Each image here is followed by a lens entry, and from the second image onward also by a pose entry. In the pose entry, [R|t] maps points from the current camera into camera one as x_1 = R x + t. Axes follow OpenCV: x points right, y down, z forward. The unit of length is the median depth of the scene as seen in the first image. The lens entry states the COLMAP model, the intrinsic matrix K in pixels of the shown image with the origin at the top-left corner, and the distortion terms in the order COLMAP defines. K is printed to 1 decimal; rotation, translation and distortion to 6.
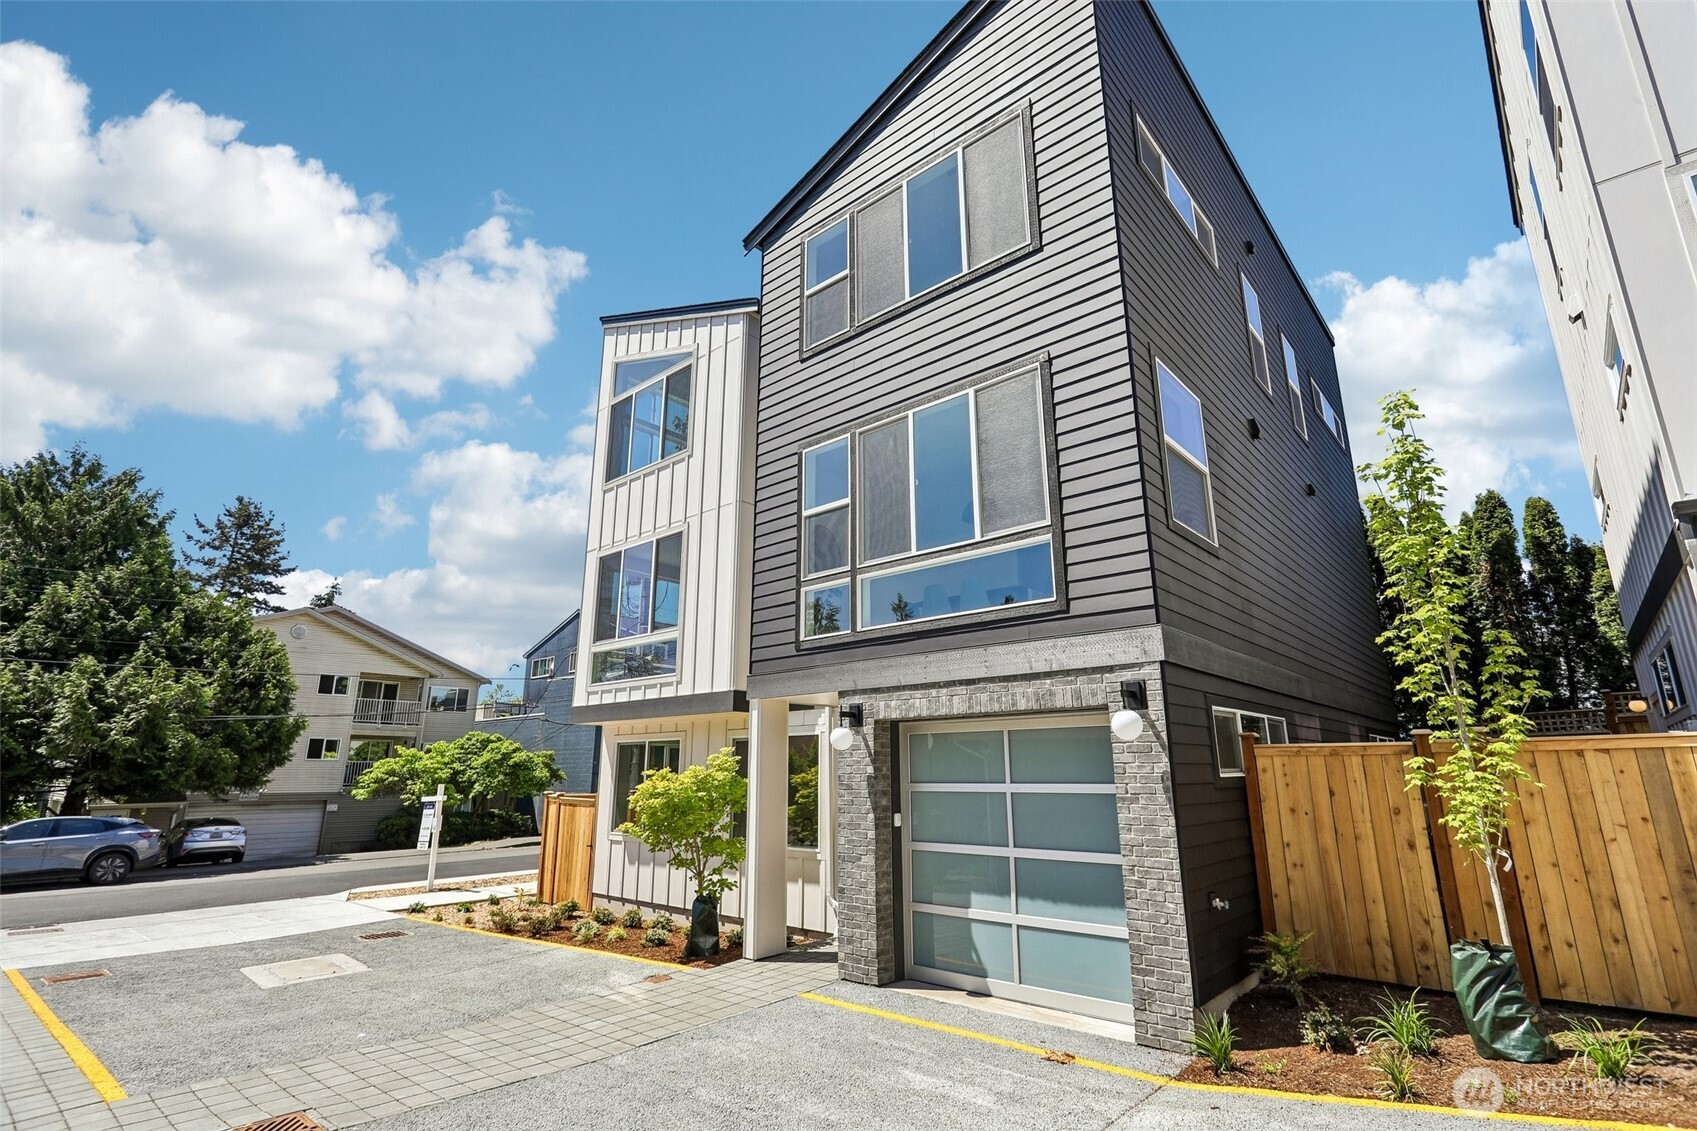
lens RADIAL K [[803.7, 0, 851.2], [0, 803.7, 564.2], [0, 0, 1]] dist [-0.002041, 0.002370]
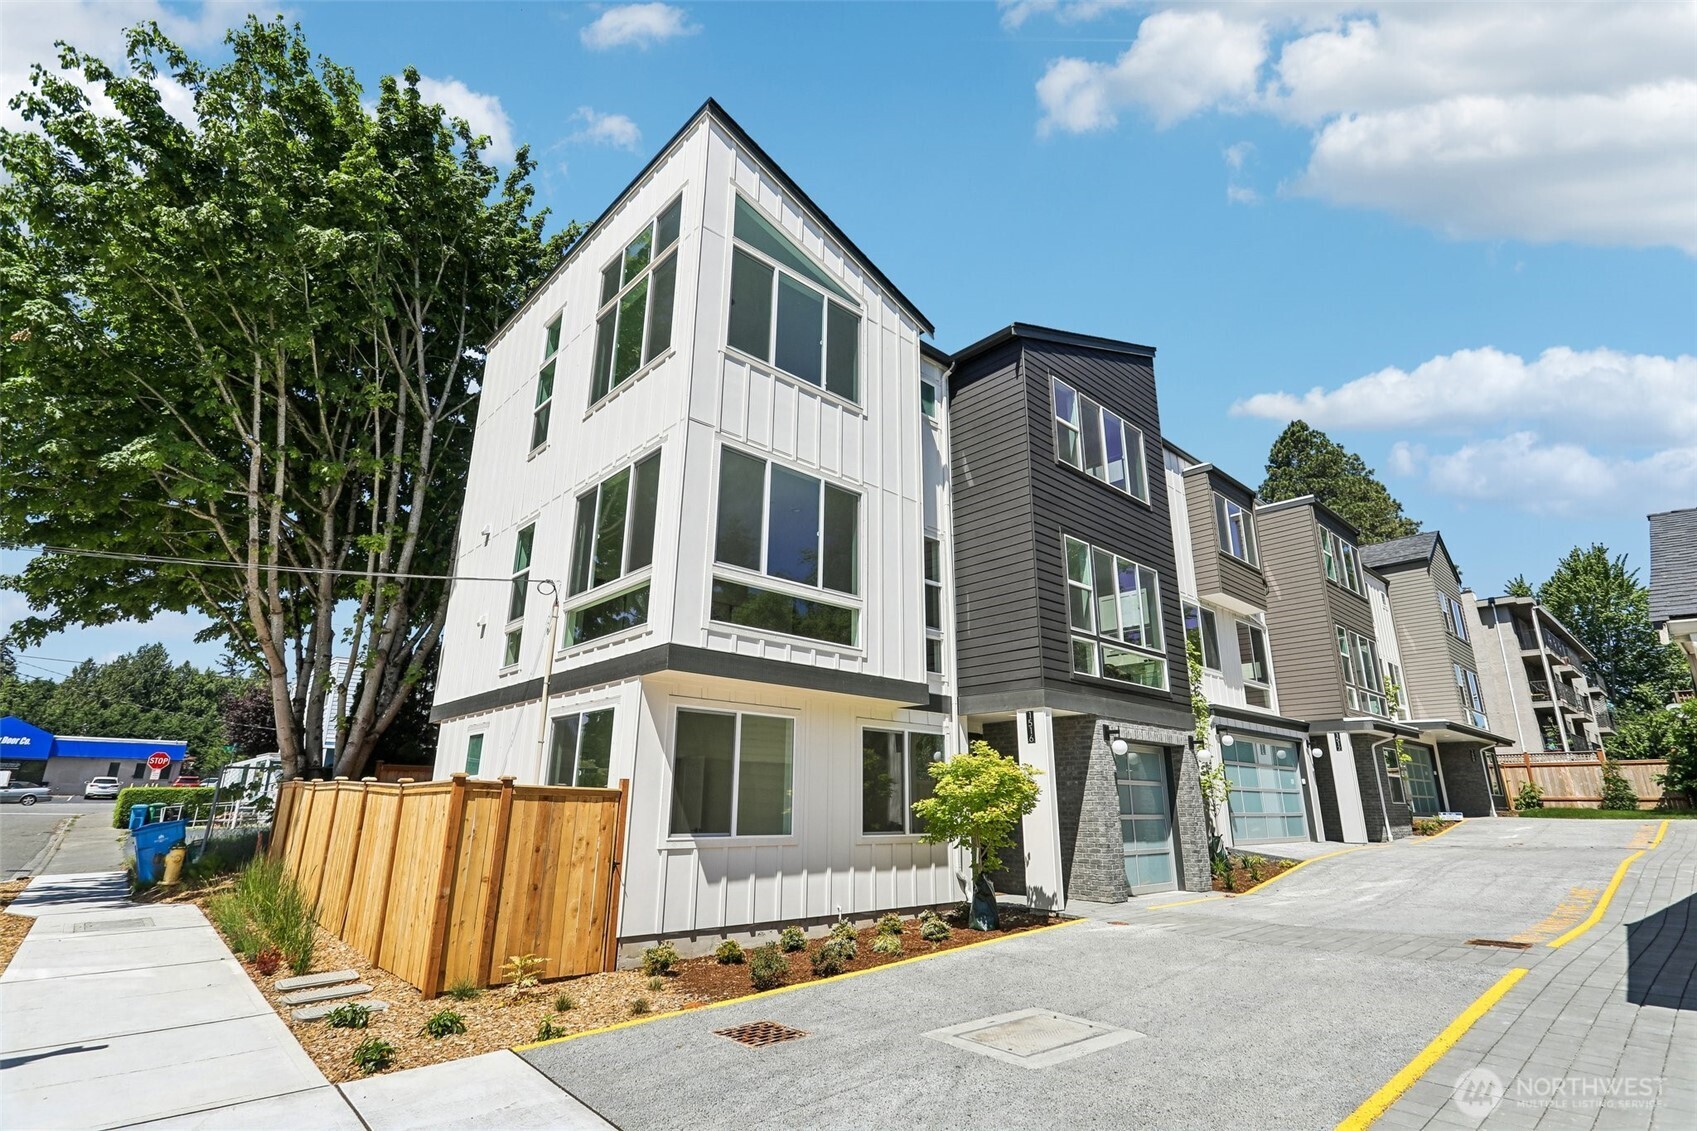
lens RADIAL K [[803.7, 0, 848.9], [0, 803.7, 562.9], [0, 0, 1]] dist [-0.002041, 0.002370]
pose [[0.098289, 0.292342, 0.951249, -0.990622], [-0.260461, 0.930115, -0.258935, 0.254476], [-0.960468, -0.222313, 0.167563, 0.794651]]
